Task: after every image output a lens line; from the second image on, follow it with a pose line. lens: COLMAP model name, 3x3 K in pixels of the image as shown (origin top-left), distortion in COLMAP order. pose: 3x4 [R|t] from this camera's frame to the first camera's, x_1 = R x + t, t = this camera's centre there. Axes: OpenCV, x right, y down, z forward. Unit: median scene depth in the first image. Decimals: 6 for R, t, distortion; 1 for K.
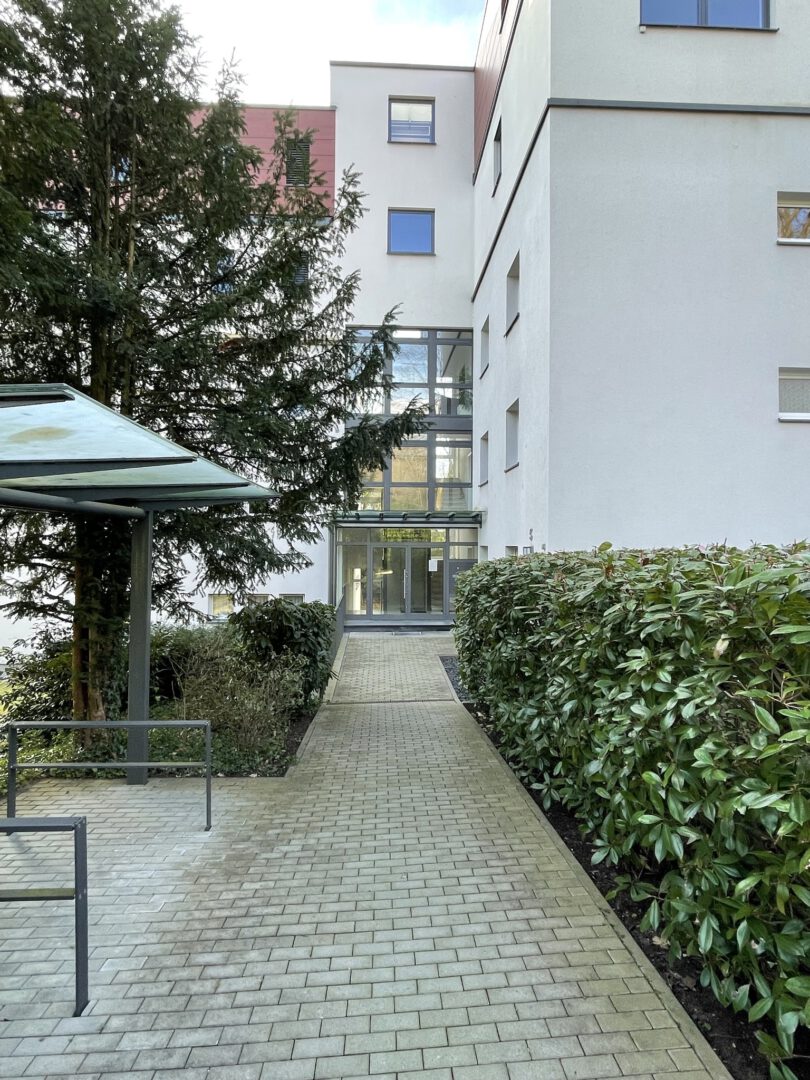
lens RADIAL K [[600.5, 0, 405.0], [0, 600.5, 540.0], [0, 0, 1]] dist [0.013001, 0.000383]
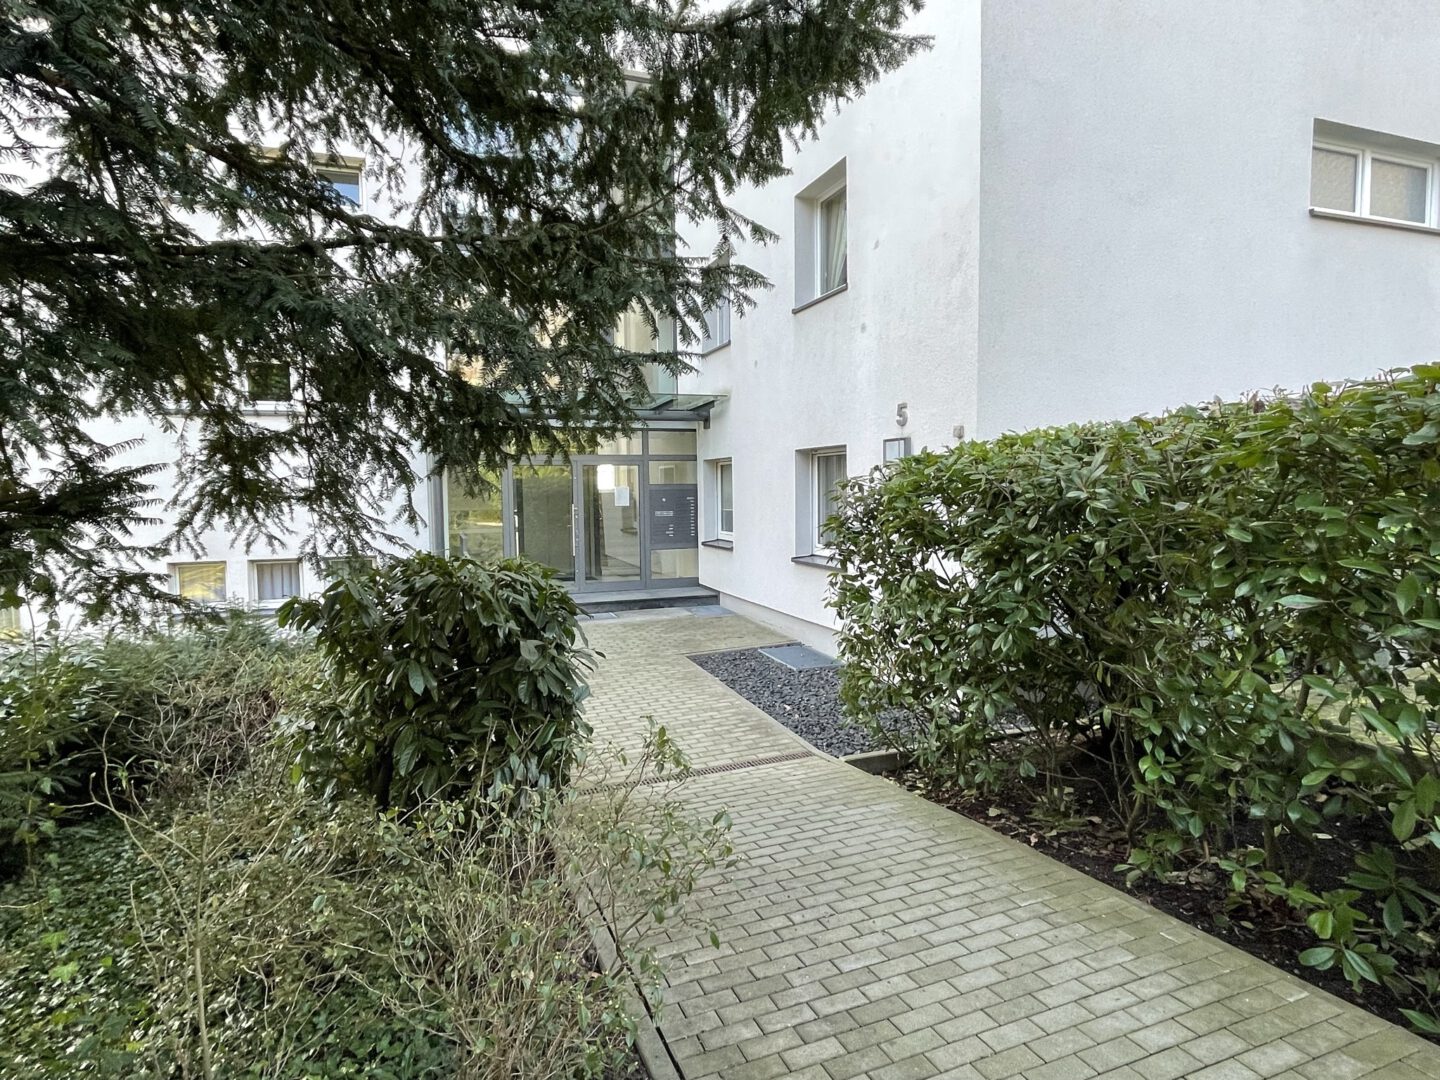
lens RADIAL K [[800.6, 0, 720.0], [0, 800.6, 540.0], [0, 0, 1]] dist [0.013001, 0.000383]
pose [[0.952391, -0.037063, 0.302617, -0.173568], [0.015182, 0.997117, 0.074341, 0.050032], [-0.304500, -0.066207, 0.950209, 0.429197]]
